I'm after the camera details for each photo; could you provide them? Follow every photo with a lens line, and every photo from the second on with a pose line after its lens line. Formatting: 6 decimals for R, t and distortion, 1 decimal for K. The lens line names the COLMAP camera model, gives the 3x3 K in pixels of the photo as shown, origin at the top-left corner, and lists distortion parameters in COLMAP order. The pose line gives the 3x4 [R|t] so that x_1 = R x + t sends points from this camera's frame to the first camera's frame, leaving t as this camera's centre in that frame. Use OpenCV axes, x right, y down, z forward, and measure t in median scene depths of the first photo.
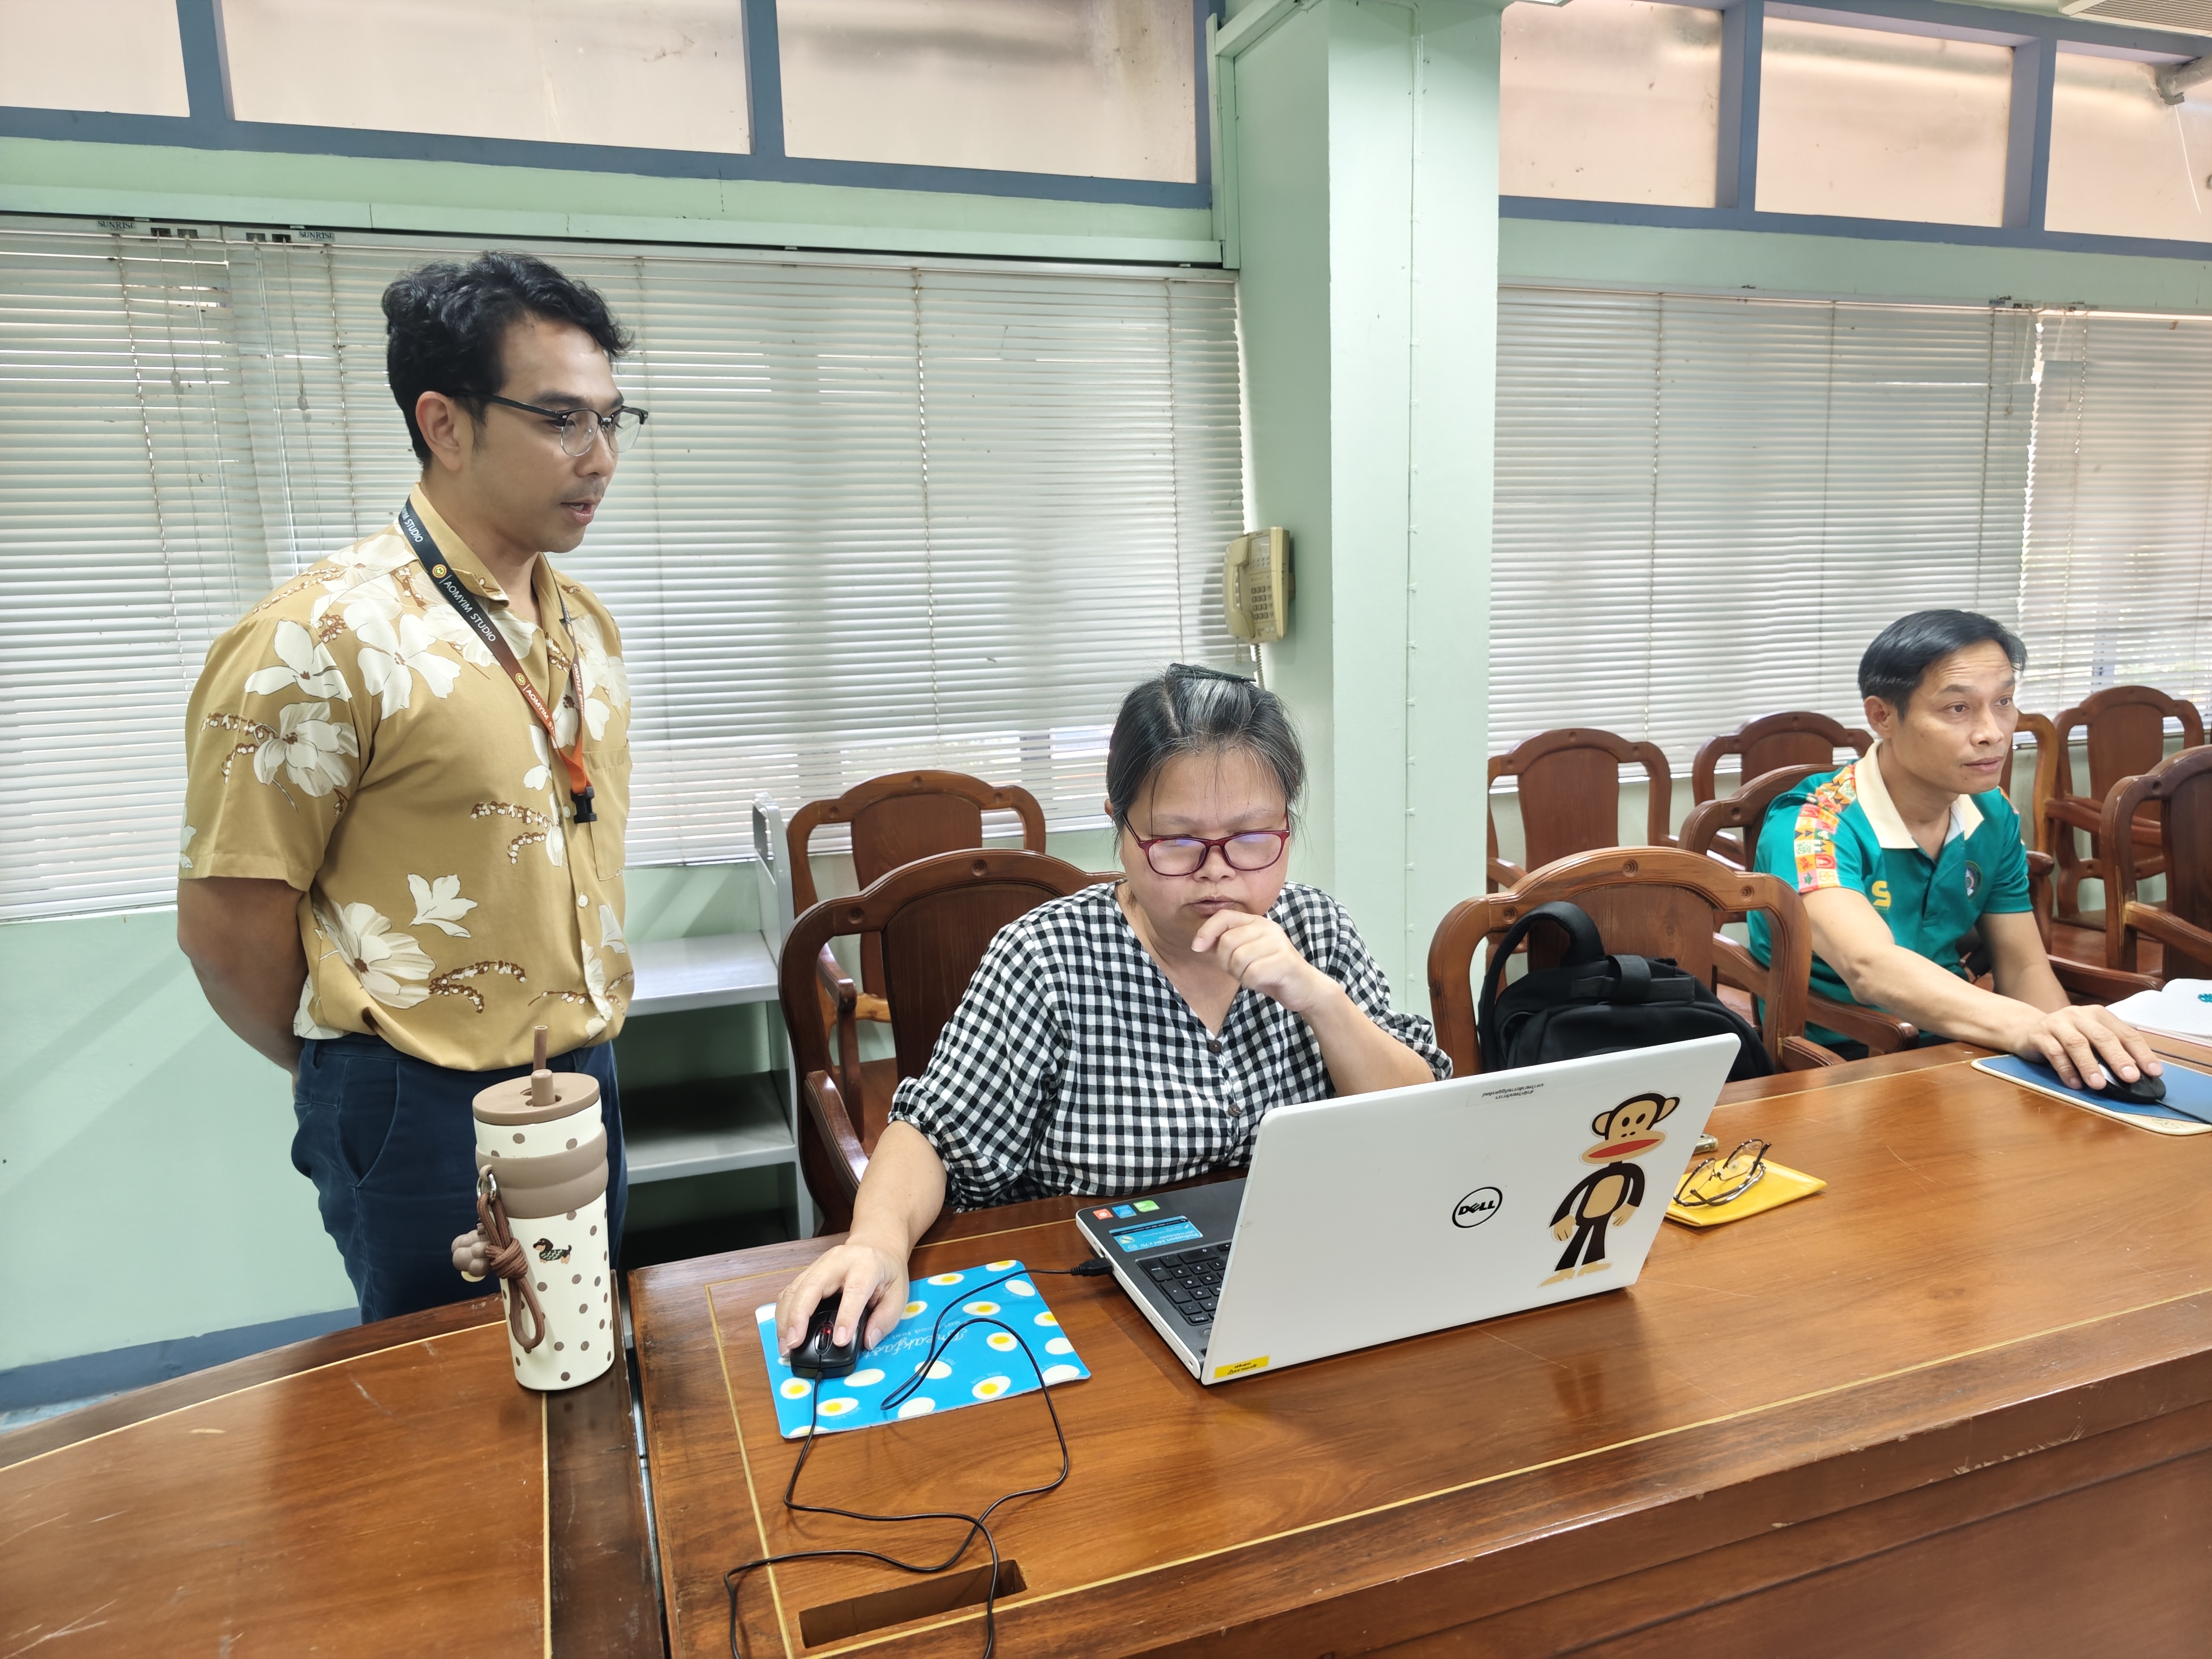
lens RADIAL K [[1511.3, 0, 1113.0], [0, 1511.3, 841.8], [0, 0, 1]] dist [0.020767, -0.008194]
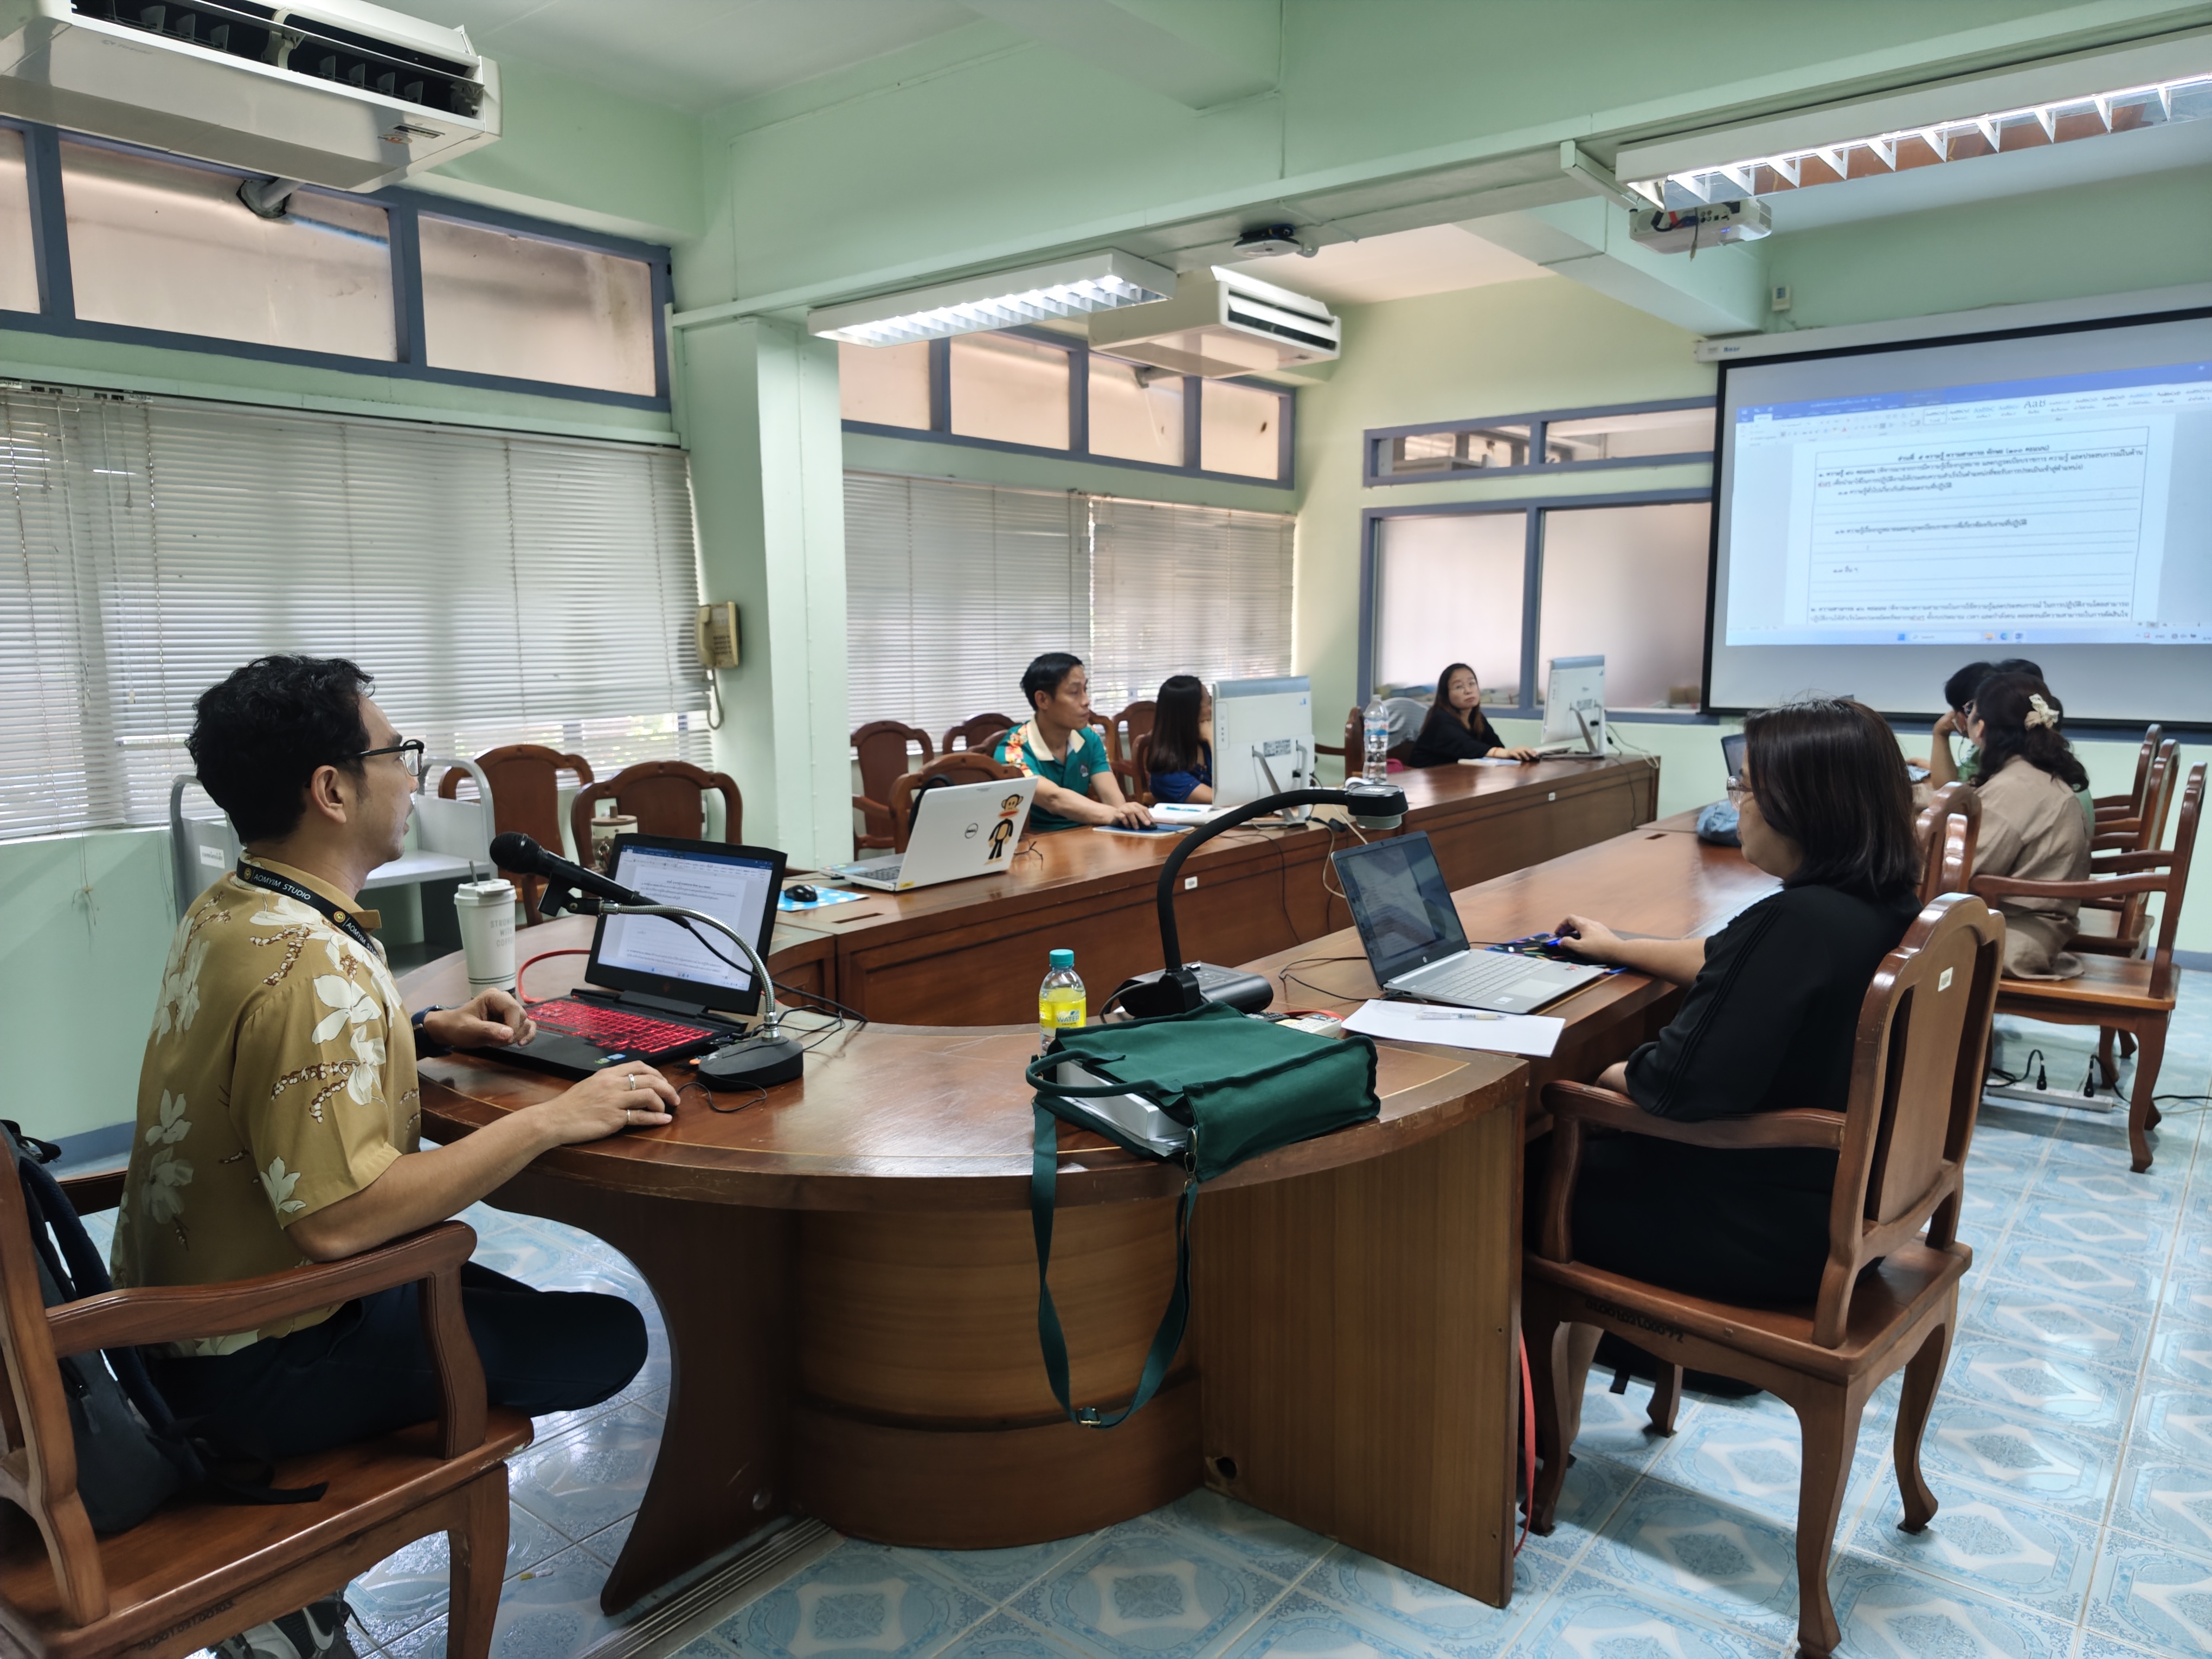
lens RADIAL K [[1511.3, 0, 1109.8], [0, 1511.3, 848.0], [0, 0, 1]] dist [0.020767, -0.008194]
pose [[0.851992, -0.049791, 0.521181, -0.419811], [0.064489, 0.997867, -0.010090, 0.114771], [-0.519567, 0.042207, 0.853387, -0.672960]]
